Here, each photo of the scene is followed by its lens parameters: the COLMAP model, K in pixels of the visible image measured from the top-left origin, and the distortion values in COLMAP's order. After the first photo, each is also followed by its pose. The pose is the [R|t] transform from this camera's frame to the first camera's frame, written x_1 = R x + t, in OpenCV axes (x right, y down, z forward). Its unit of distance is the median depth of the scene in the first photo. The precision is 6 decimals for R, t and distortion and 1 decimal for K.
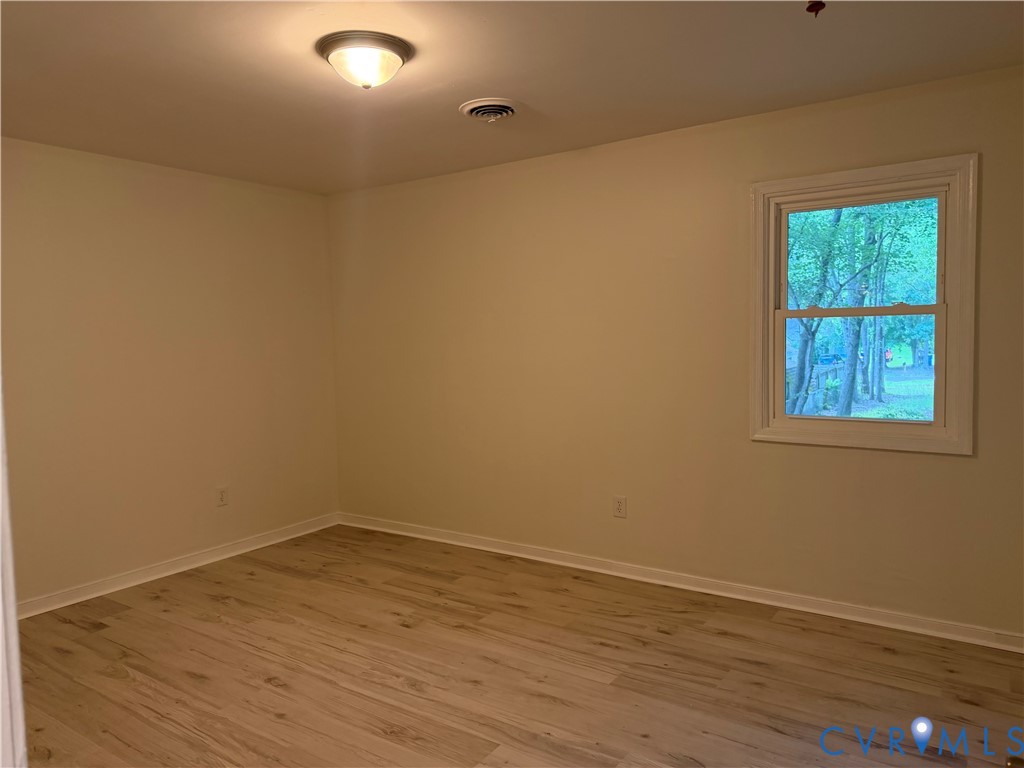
lens RADIAL K [[727.2, 0, 510.0], [0, 727.2, 382.4], [0, 0, 1]] dist [0.040384, -0.035774]
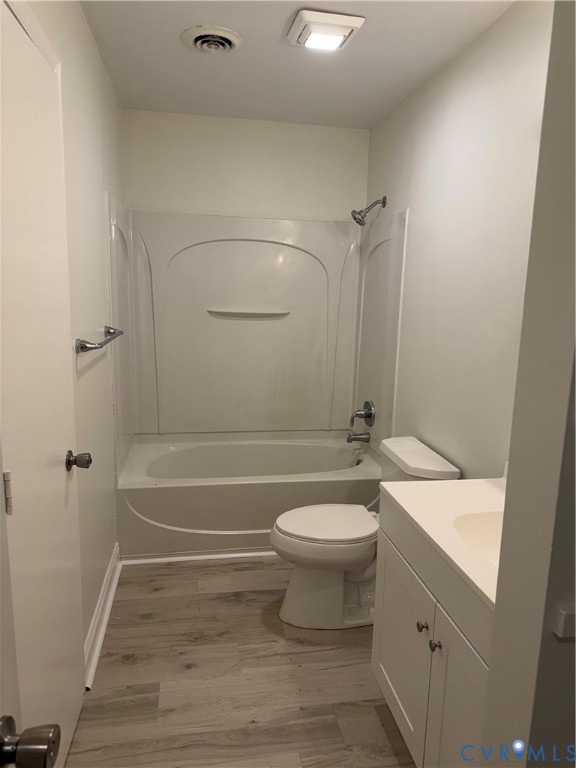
lens RADIAL K [[545.4, 0, 288.5], [0, 545.4, 382.7], [0, 0, 1]] dist [0.040384, -0.035774]
pose [[0.710705, -0.072031, 0.699793, -0.402826], [0.006537, 0.995377, 0.095817, -0.048331], [-0.703460, -0.063523, 0.707890, 0.470035]]
